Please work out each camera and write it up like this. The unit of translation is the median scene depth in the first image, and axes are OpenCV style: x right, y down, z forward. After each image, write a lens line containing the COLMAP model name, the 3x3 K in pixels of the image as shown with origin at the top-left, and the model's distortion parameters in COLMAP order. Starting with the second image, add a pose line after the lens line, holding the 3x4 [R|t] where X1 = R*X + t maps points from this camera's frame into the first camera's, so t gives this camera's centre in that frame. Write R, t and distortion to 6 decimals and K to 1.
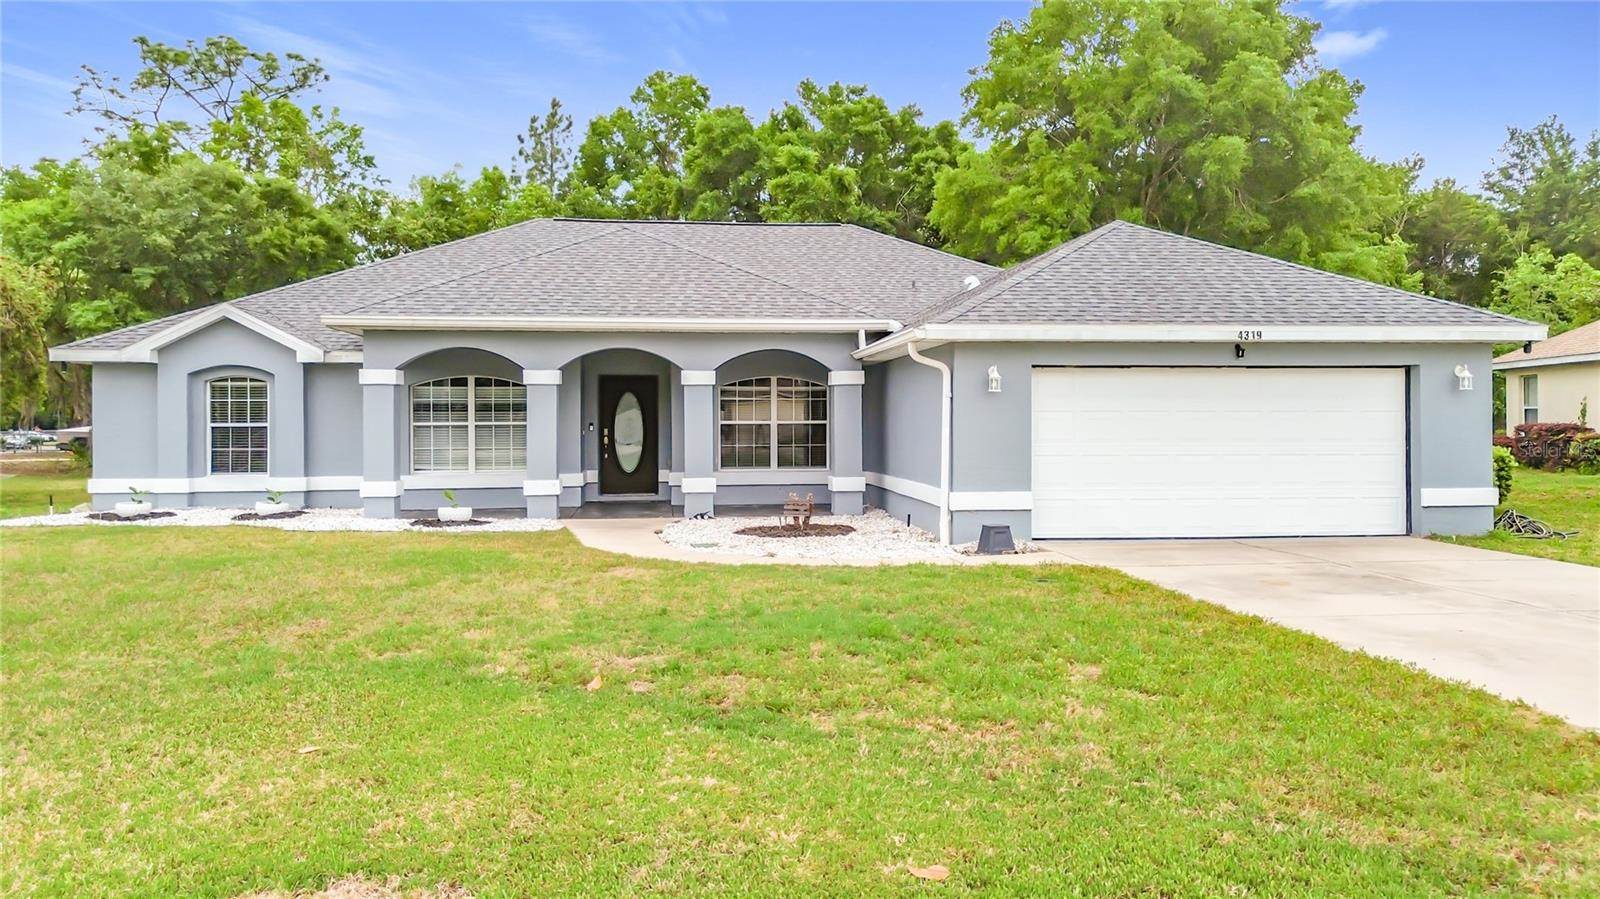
lens RADIAL K [[1149.7, 0, 800.0], [0, 1149.7, 449.5], [0, 0, 1]] dist [0.075779, -0.161934]
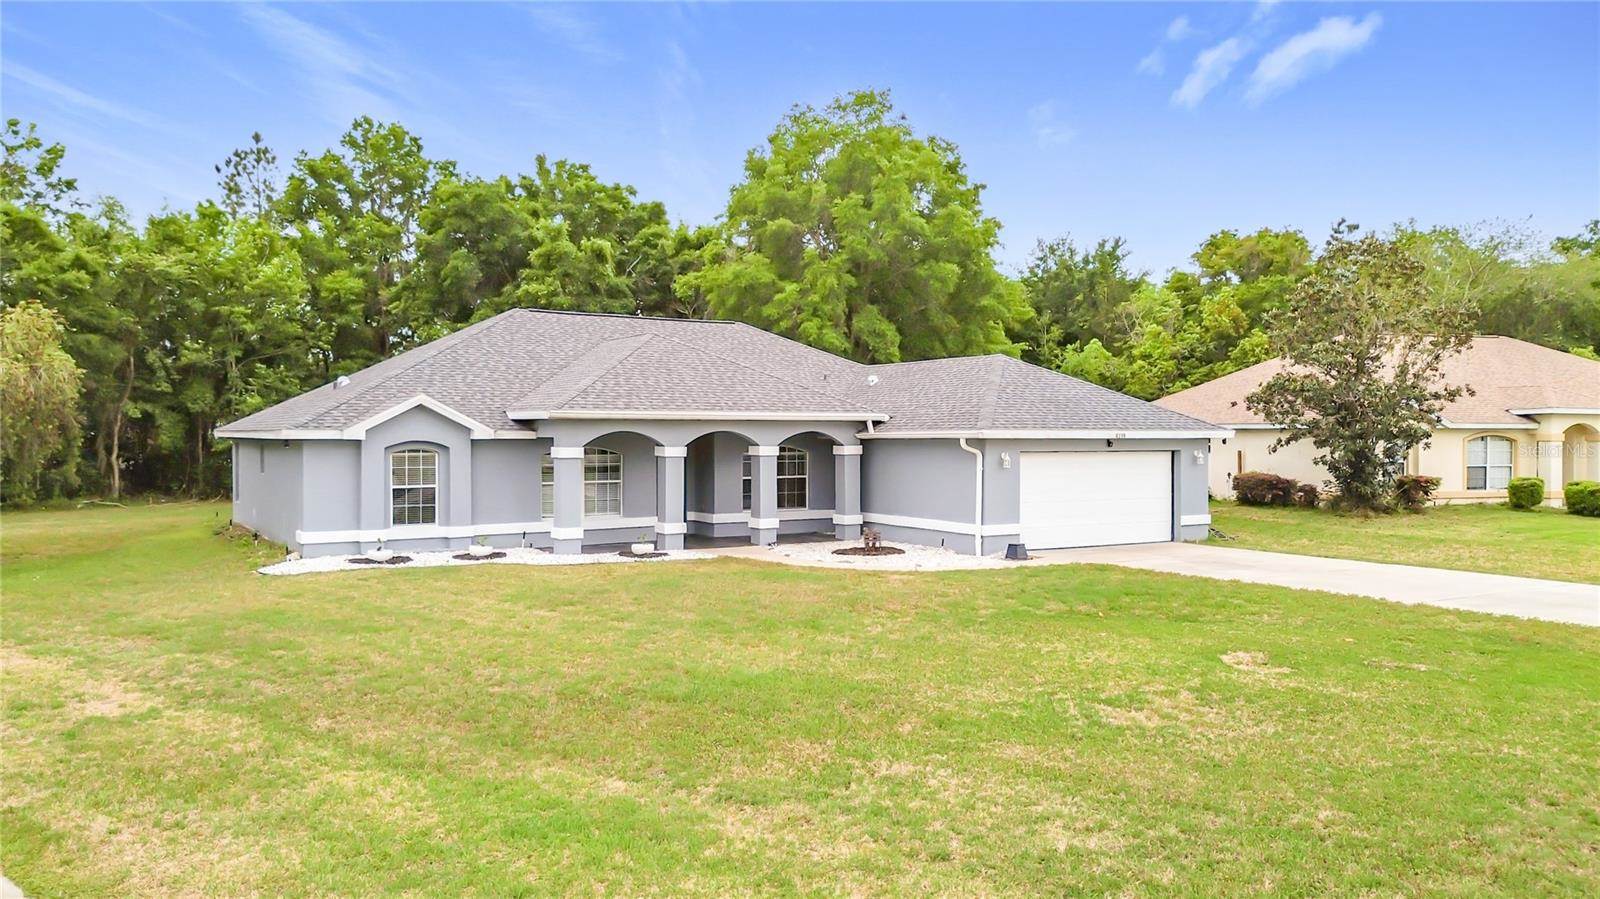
lens RADIAL K [[1169.6, 0, 800.0], [0, 1169.6, 449.5], [0, 0, 1]] dist [0.079854, -0.109938]
pose [[0.897020, -0.001817, 0.441986, -0.705853], [0.005885, 0.999952, -0.007832, -0.051306], [-0.441951, 0.009626, 0.896988, -0.360659]]
